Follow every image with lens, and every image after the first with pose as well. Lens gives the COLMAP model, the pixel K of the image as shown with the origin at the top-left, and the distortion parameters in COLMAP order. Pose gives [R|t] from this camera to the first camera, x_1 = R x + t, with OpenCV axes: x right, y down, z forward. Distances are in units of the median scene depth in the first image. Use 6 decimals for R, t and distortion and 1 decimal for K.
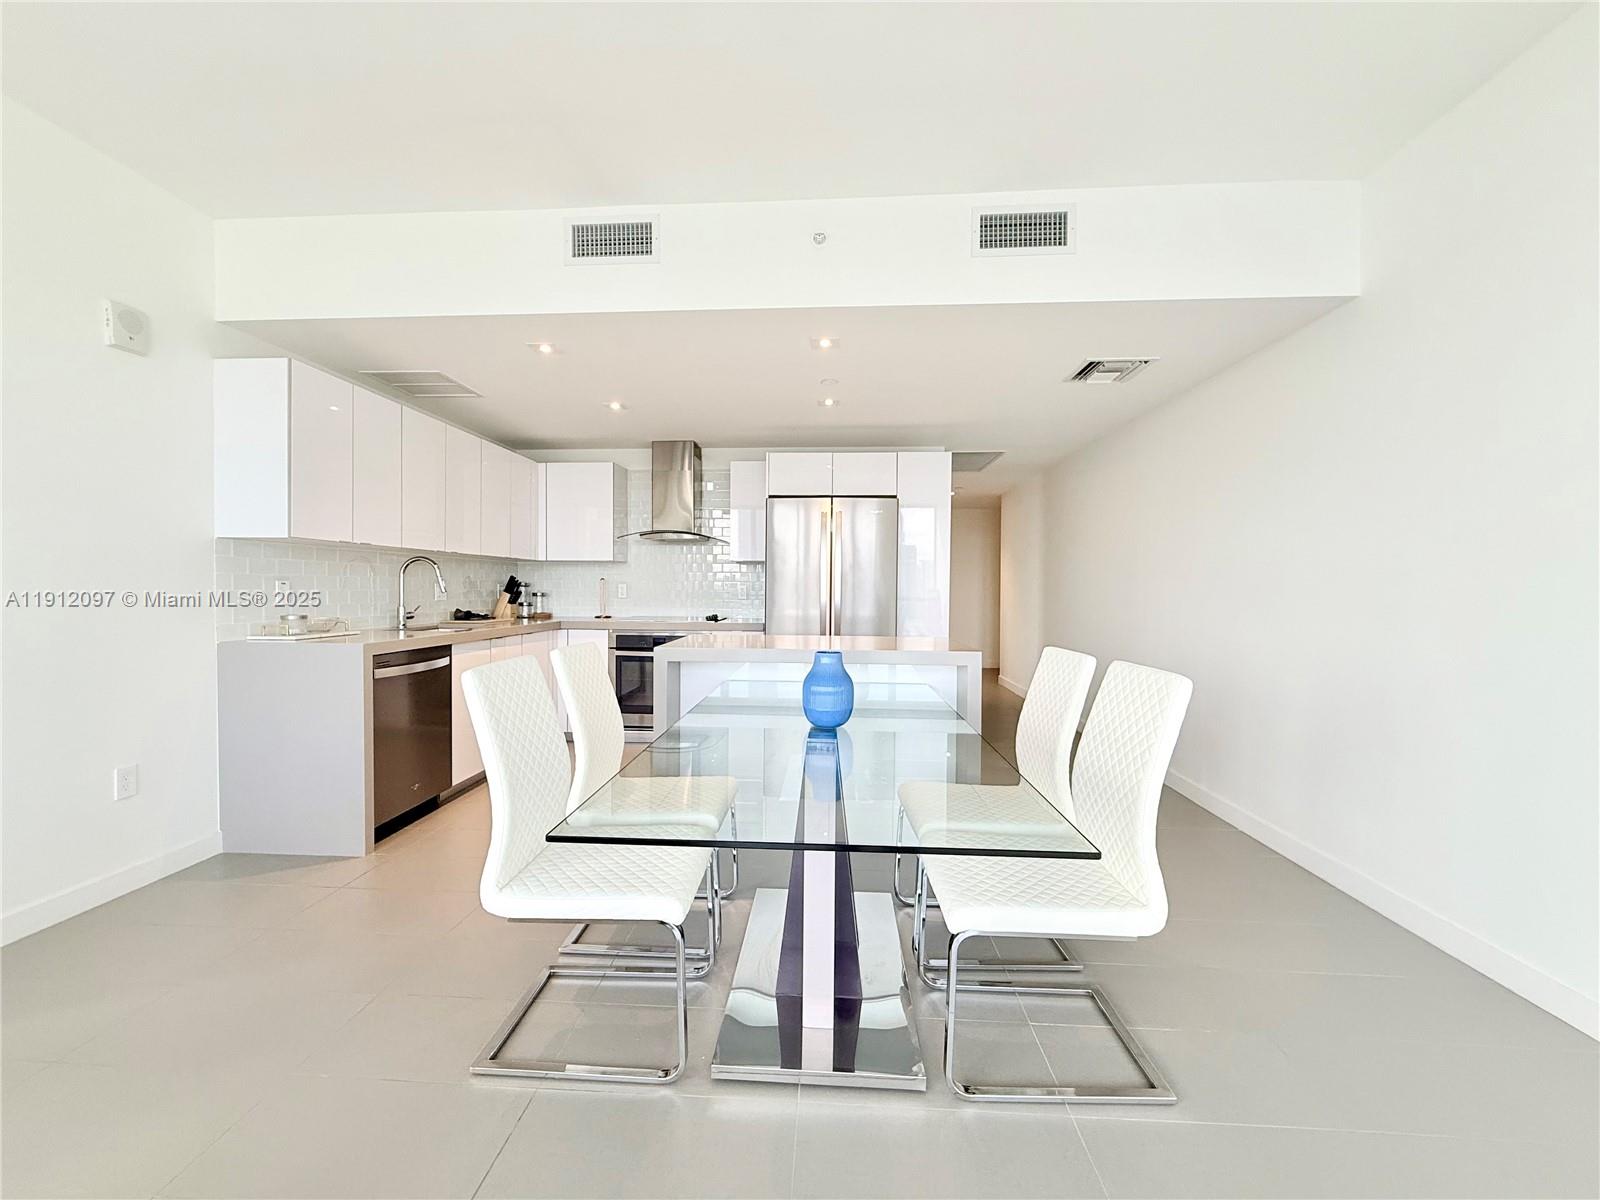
lens RADIAL K [[636.6, 0, 800.0], [0, 636.6, 599.8], [0, 0, 1]] dist [0.000770, -0.000403]
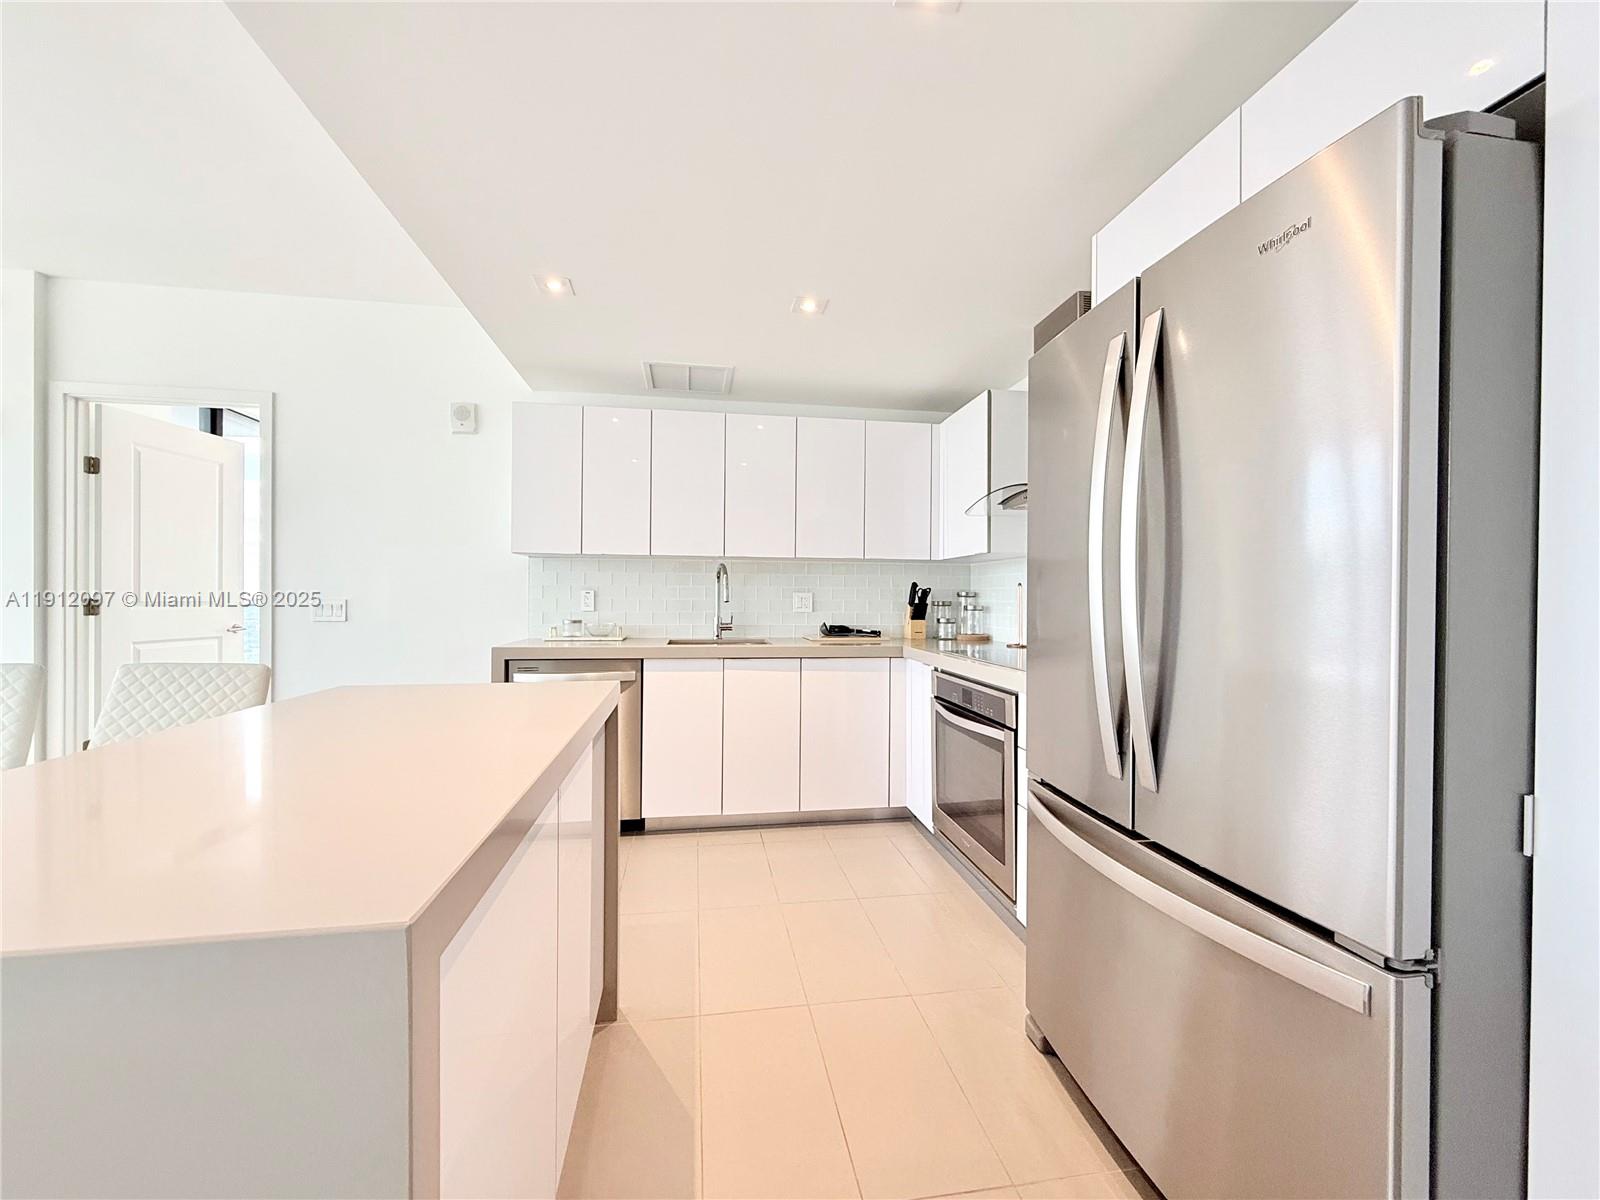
lens RADIAL K [[636.6, 0, 800.8], [0, 636.6, 595.9], [0, 0, 1]] dist [0.000770, -0.000403]
pose [[0.216228, -0.008514, -0.976306, 0.273513], [-0.022588, 0.999651, -0.013720, -0.008732], [0.976082, 0.025020, 0.215960, 0.743461]]
